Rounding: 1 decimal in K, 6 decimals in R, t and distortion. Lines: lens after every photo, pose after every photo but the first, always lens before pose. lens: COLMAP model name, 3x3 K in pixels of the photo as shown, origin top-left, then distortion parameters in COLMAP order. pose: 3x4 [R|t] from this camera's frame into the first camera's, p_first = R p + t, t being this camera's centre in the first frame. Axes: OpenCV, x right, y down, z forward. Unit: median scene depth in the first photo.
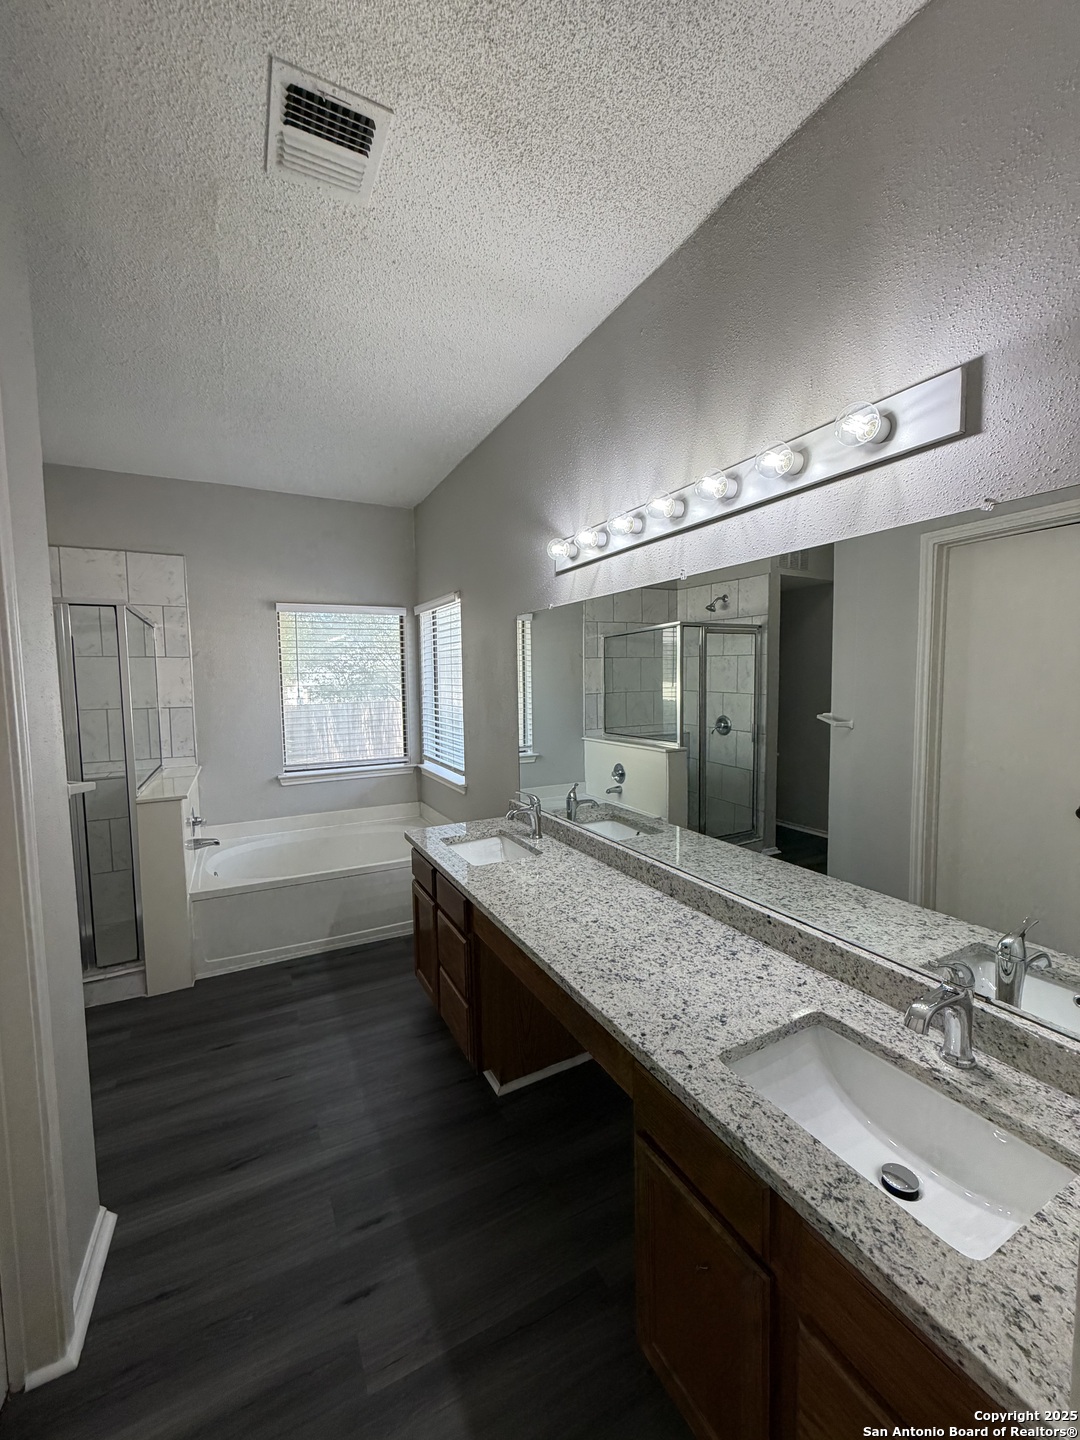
lens RADIAL K [[575.8, 0, 543.0], [0, 575.8, 718.4], [0, 0, 1]] dist [0.000235, 0.000409]
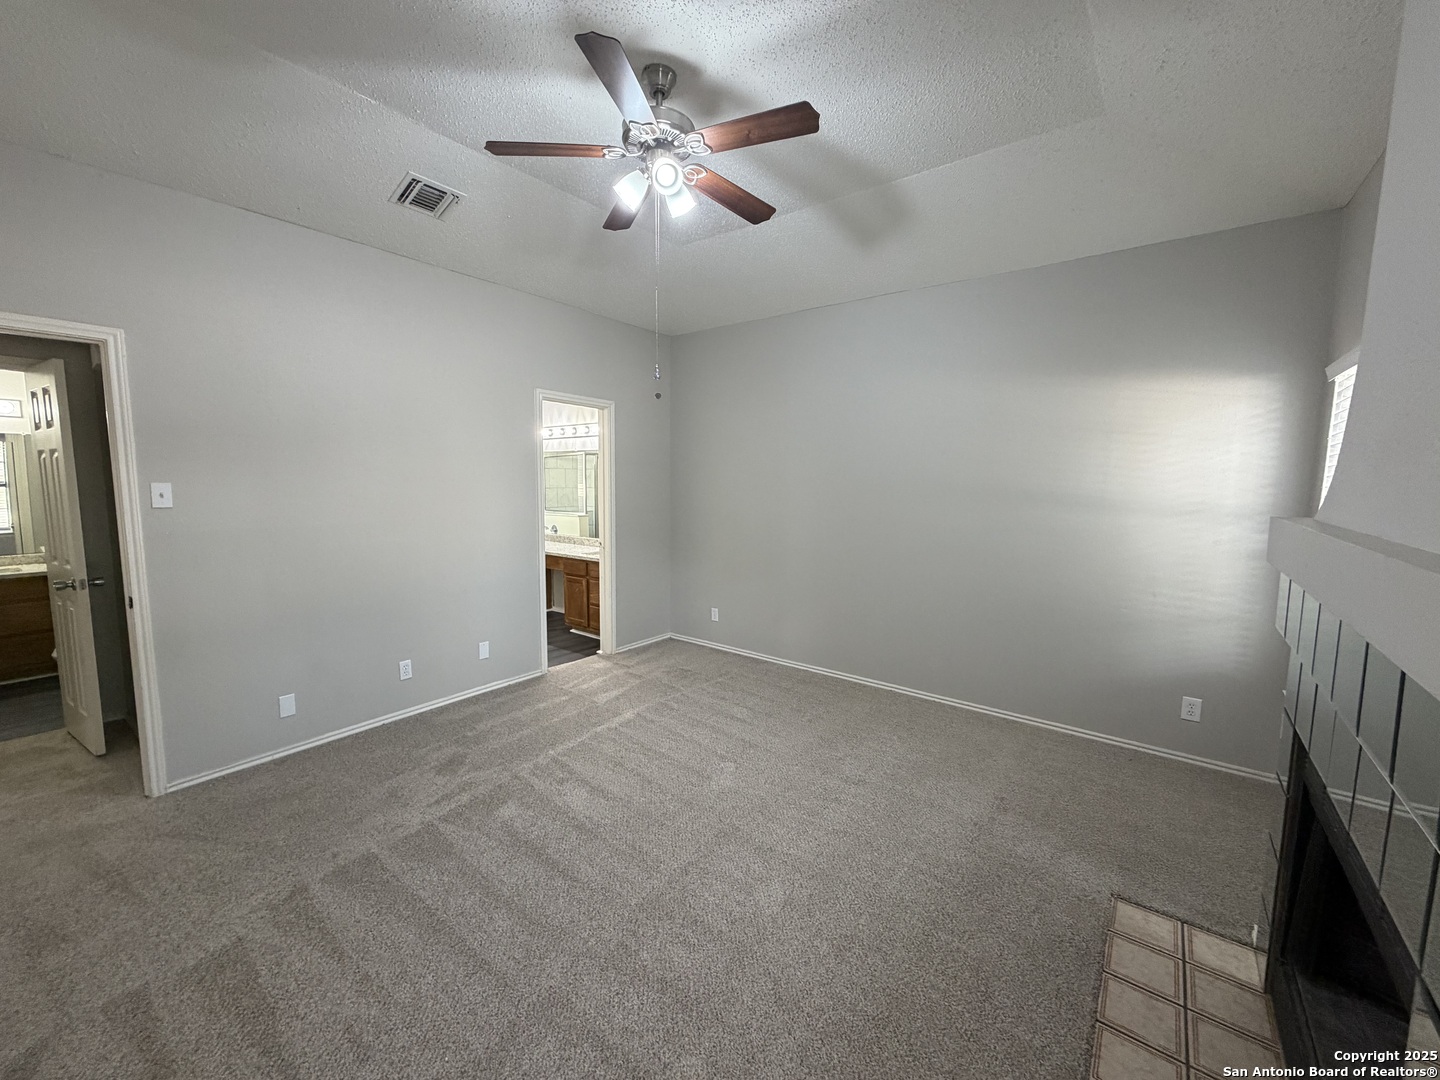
lens RADIAL K [[575.8, 0, 711.9], [0, 575.8, 538.9], [0, 0, 1]] dist [0.000235, 0.000409]
pose [[0.914369, -0.023922, 0.404175, -0.213721], [0.012930, 0.999469, 0.029903, 0.098634], [-0.404676, -0.022116, 0.914193, -1.265855]]
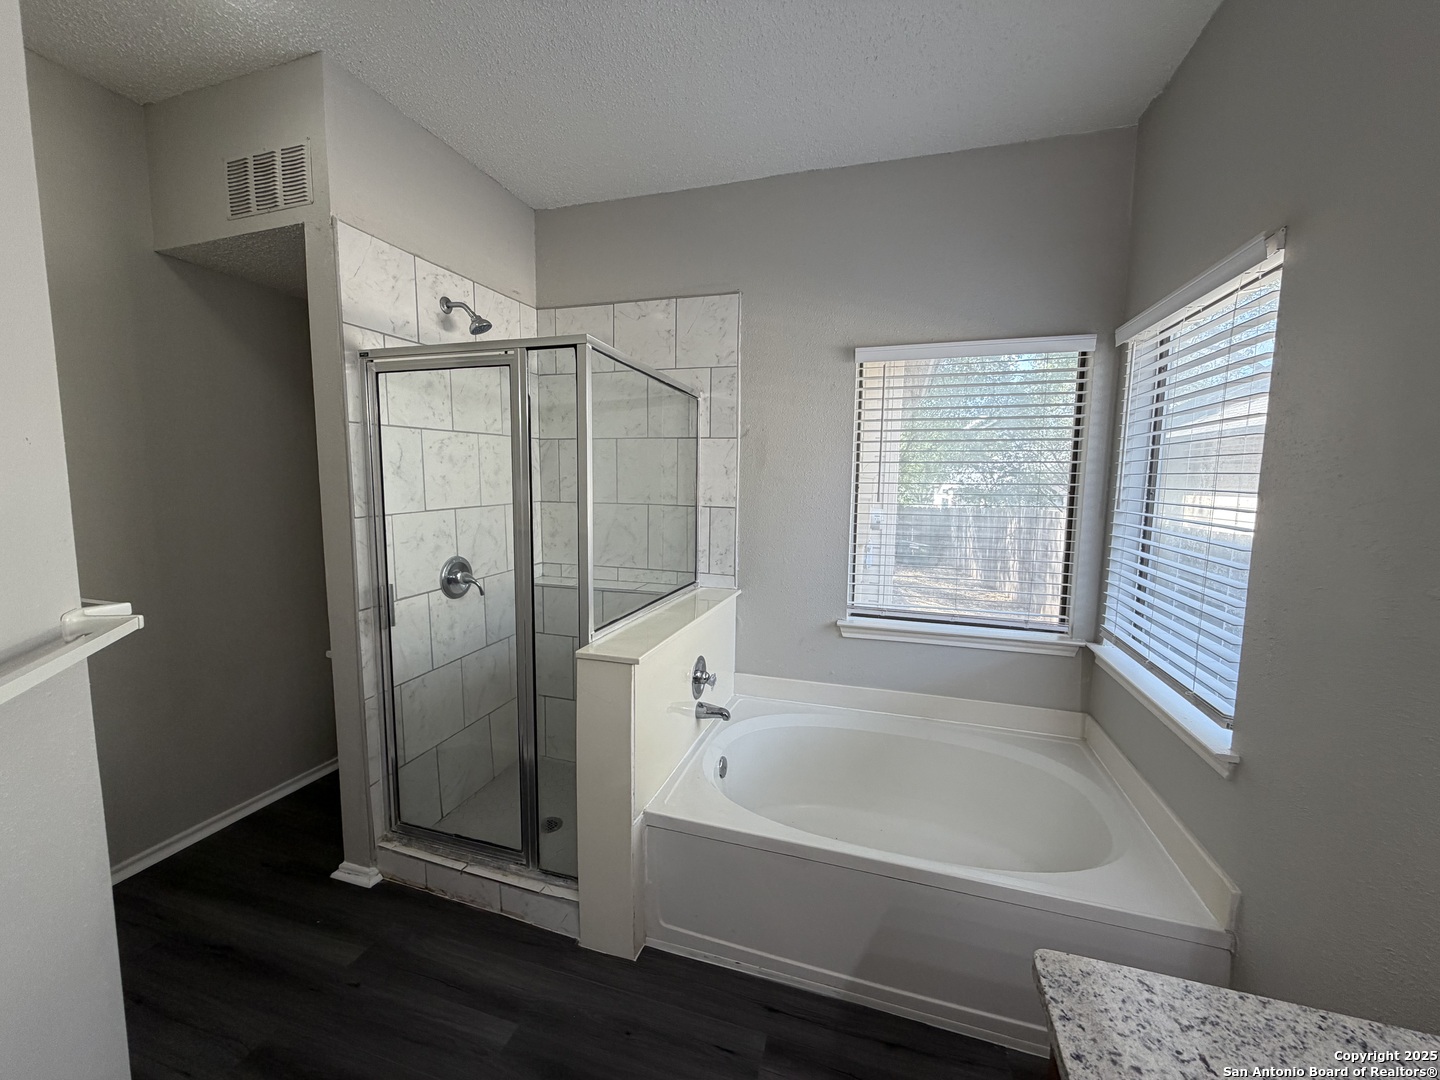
lens RADIAL K [[575.8, 0, 720.0], [0, 575.8, 536.1], [0, 0, 1]] dist [0.000235, 0.000409]
pose [[0.710247, 0.092850, -0.697803, -0.125560], [-0.074318, 0.995614, 0.056834, -0.025090], [0.700019, 0.011493, 0.714032, 0.498553]]
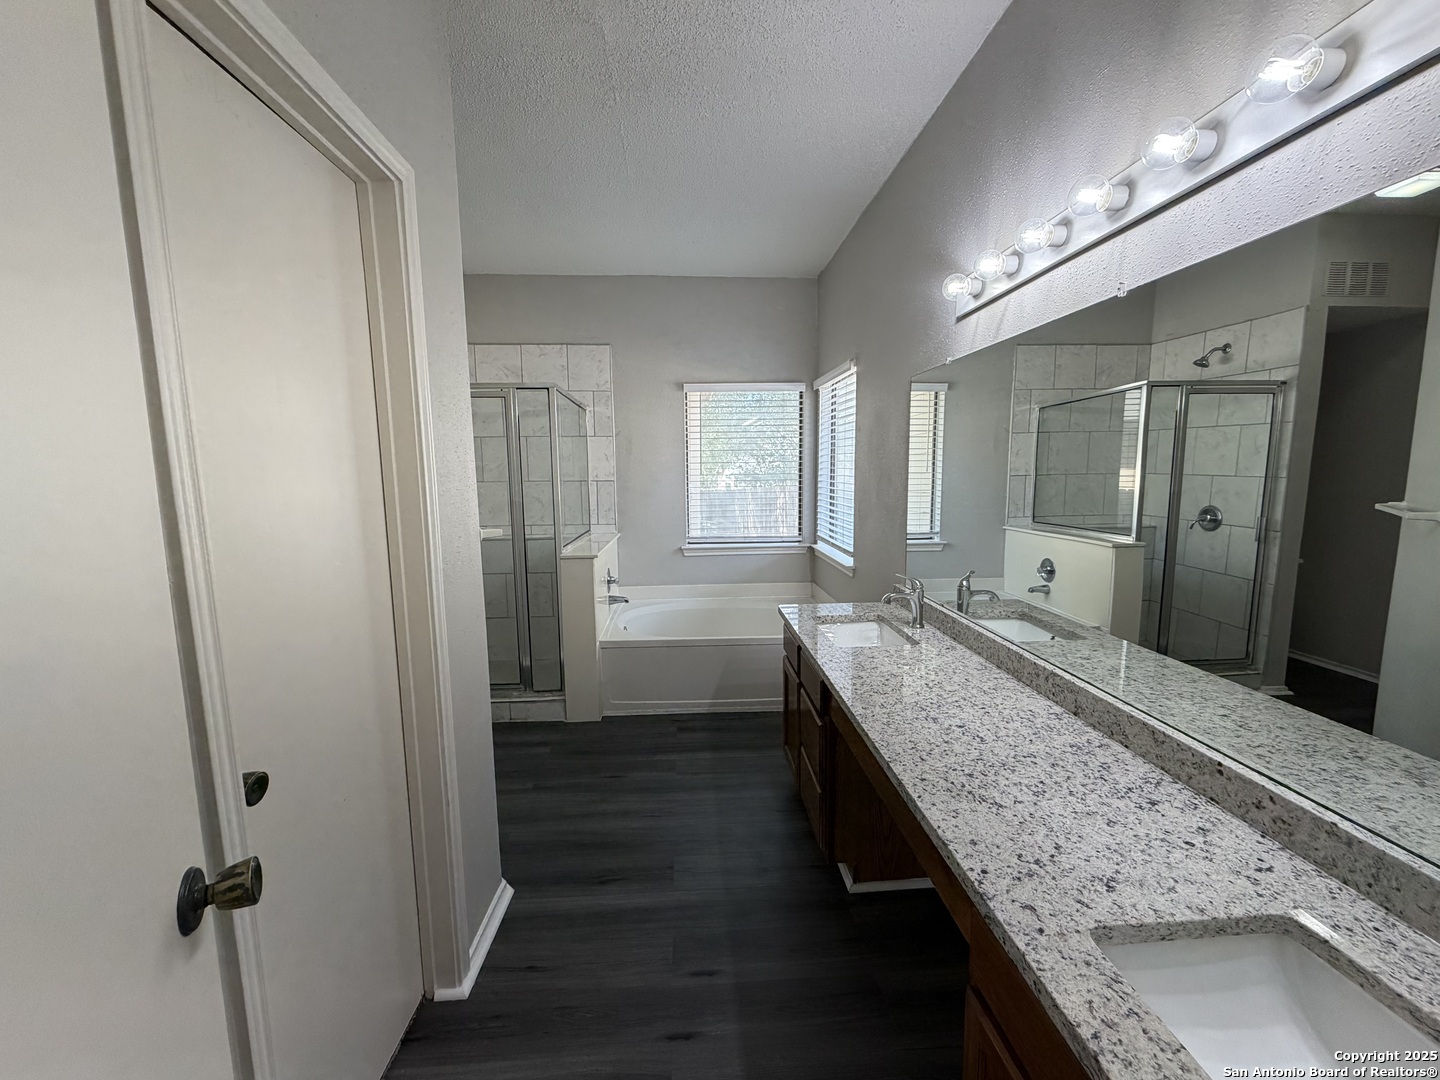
lens RADIAL K [[575.8, 0, 717.3], [0, 575.8, 540.1], [0, 0, 1]] dist [0.000235, 0.000409]
pose [[0.911289, 0.055161, -0.408056, 0.045032], [-0.032441, 0.997524, 0.062396, 0.020222], [0.410488, -0.043623, 0.910822, 0.051312]]
